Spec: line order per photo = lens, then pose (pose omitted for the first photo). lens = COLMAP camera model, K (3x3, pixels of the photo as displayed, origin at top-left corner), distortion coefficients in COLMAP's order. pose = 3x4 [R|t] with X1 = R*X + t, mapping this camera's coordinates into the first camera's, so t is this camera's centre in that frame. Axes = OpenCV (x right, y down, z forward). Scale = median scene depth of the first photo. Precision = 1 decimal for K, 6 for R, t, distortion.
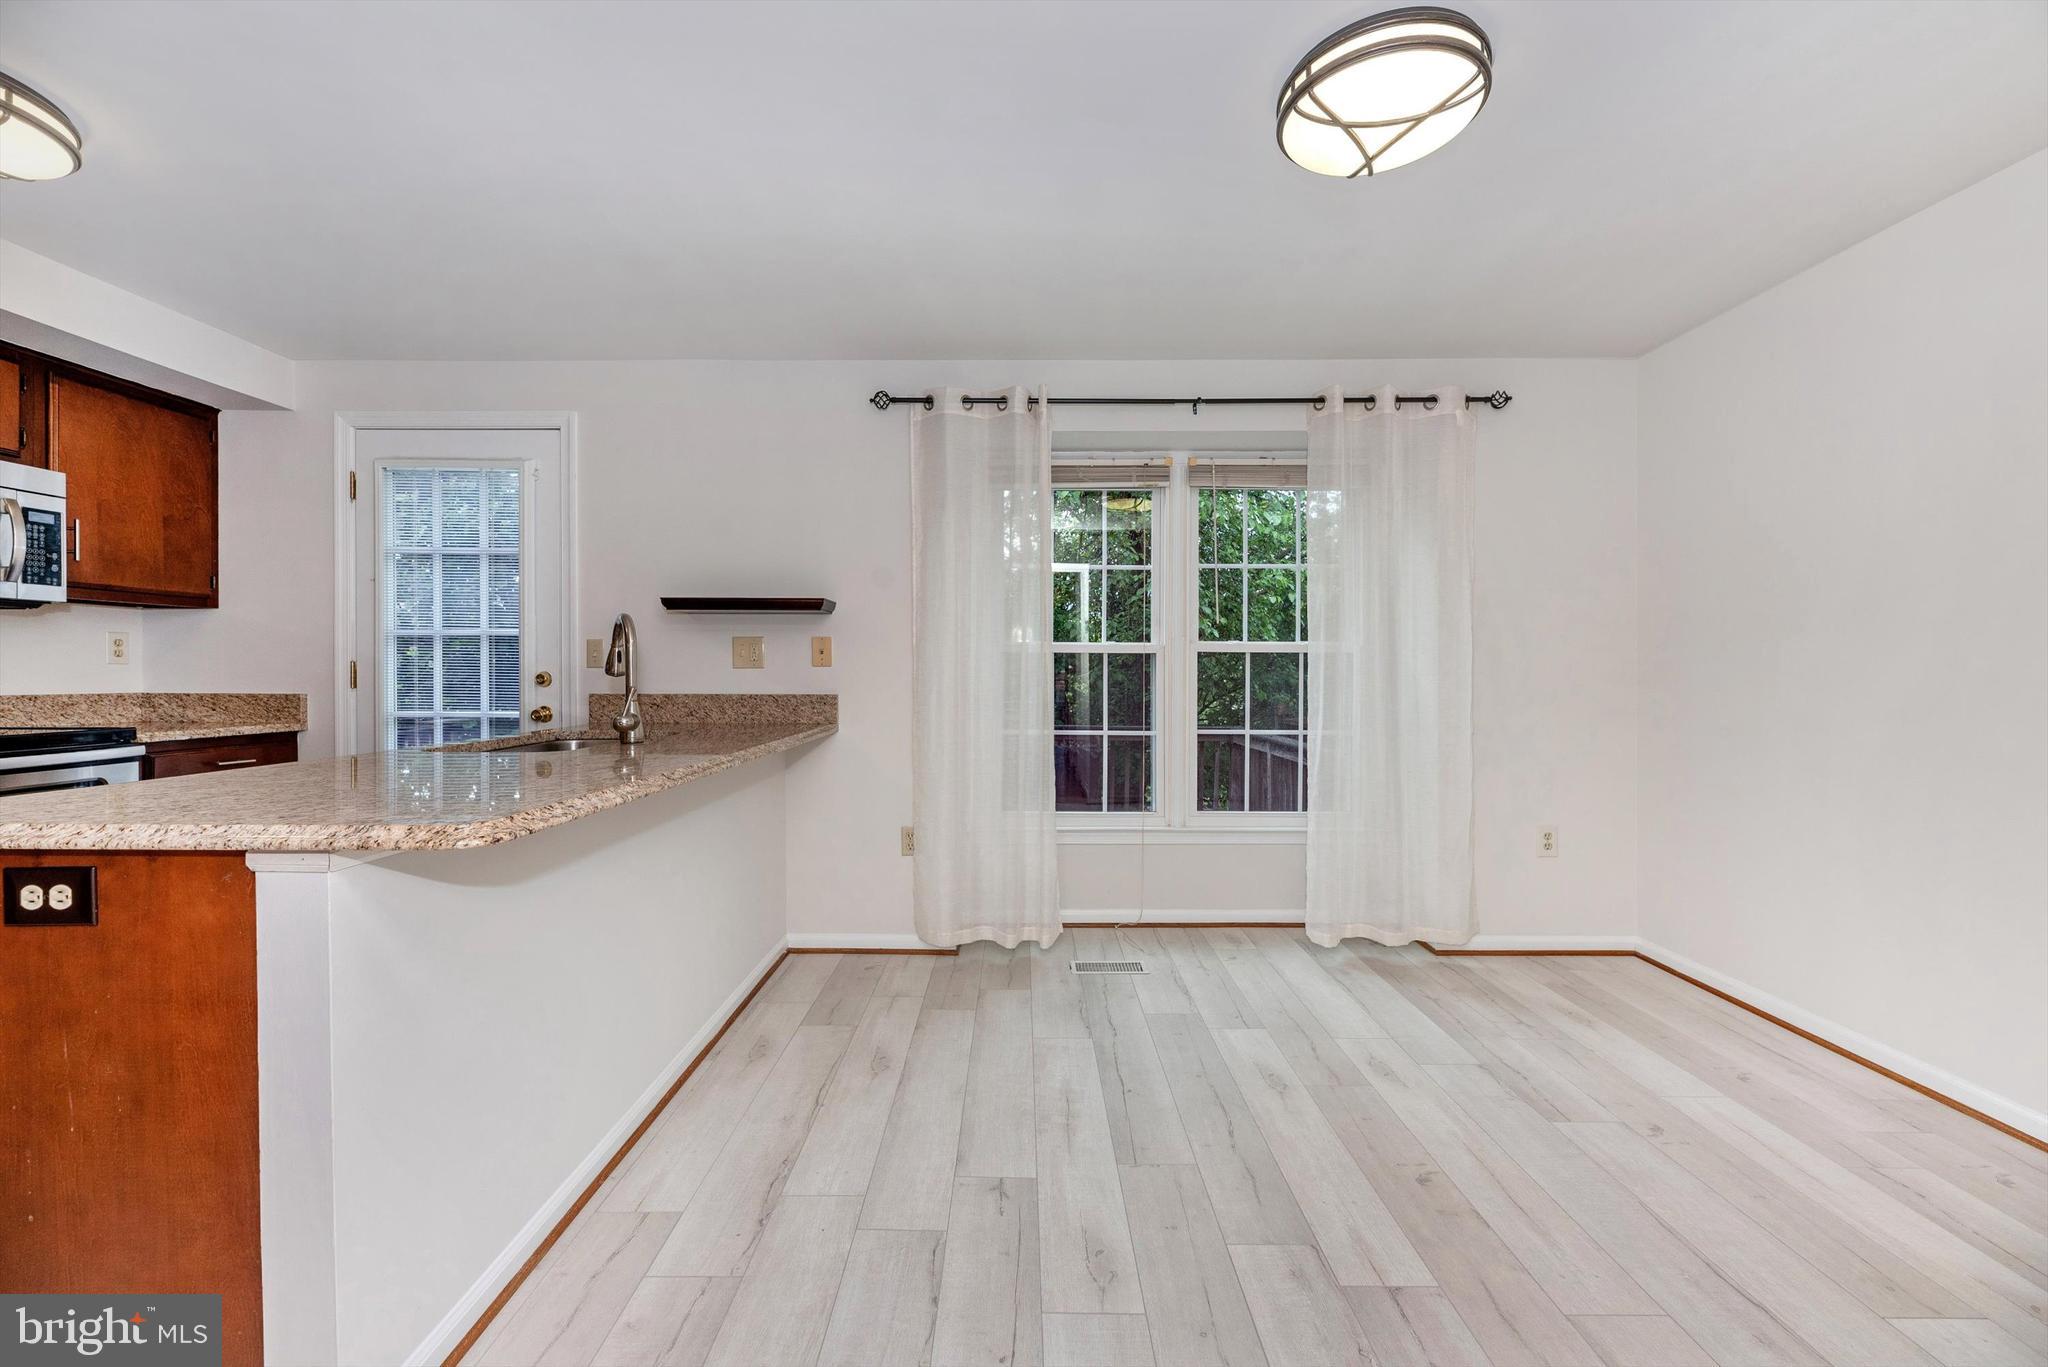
lens RADIAL K [[845.0, 0, 1021.0], [0, 845.0, 676.3], [0, 0, 1]] dist [-0.001825, 0.000490]
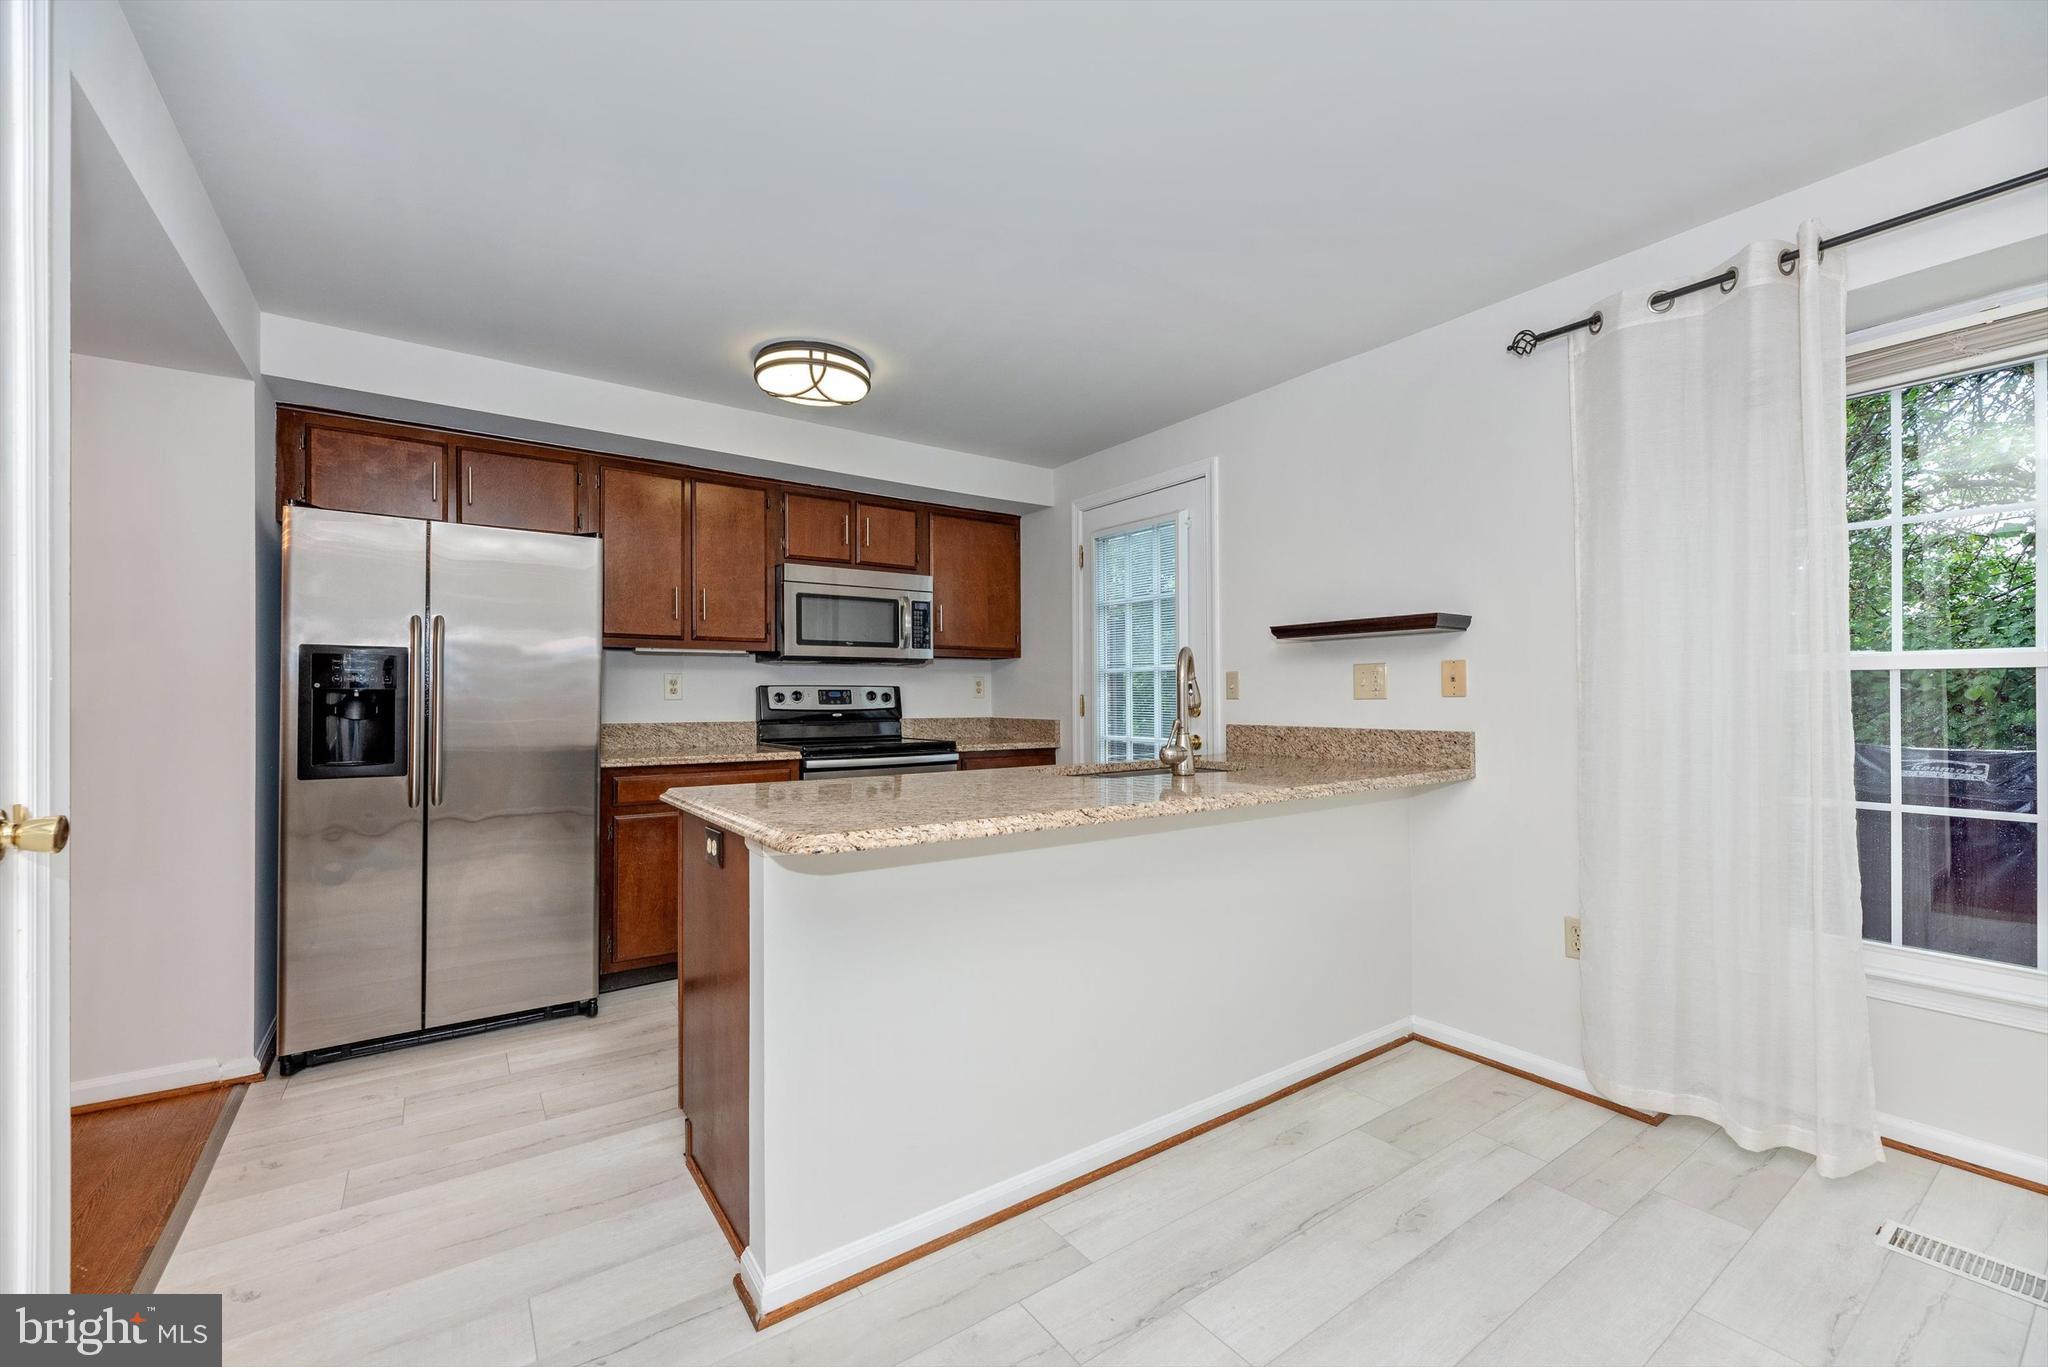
lens RADIAL K [[845.0, 0, 1006.8], [0, 845.0, 690.1], [0, 0, 1]] dist [-0.001825, 0.000490]
pose [[0.566326, -0.012615, -0.824085, 0.192609], [0.001091, 0.999893, -0.014556, -0.006572], [0.824181, 0.007344, 0.566279, 0.197316]]
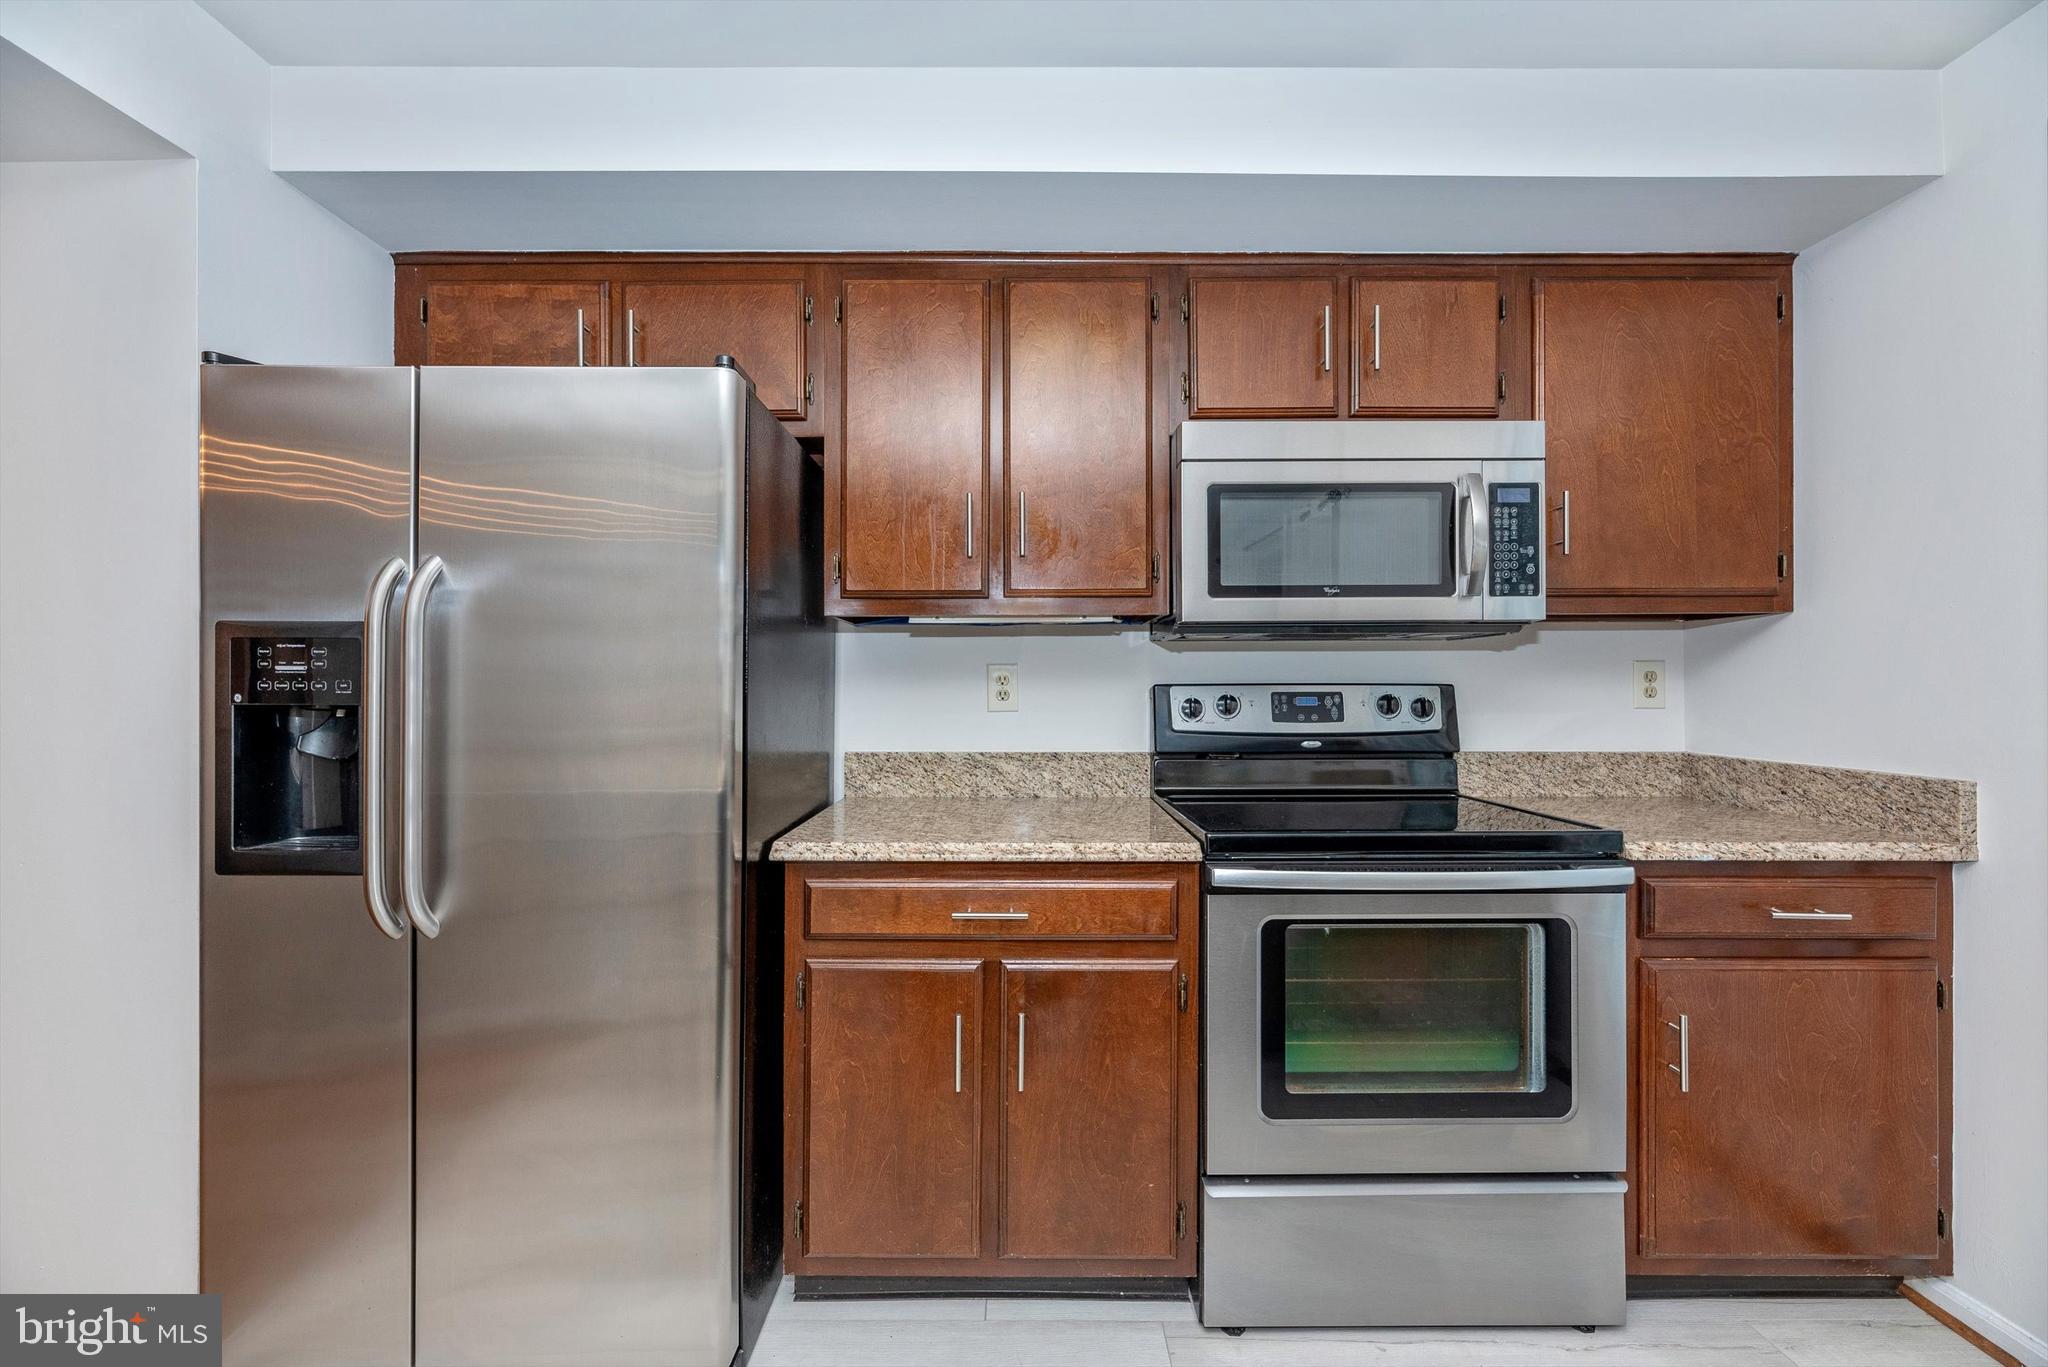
lens RADIAL K [[845.0, 0, 1027.7], [0, 845.0, 688.7], [0, 0, 1]] dist [-0.001825, 0.000490]
pose [[0.019518, -0.000198, -0.999809, -0.420930], [-0.002366, 0.999997, -0.000245, -0.028931], [0.999807, 0.002371, 0.019517, 0.504039]]
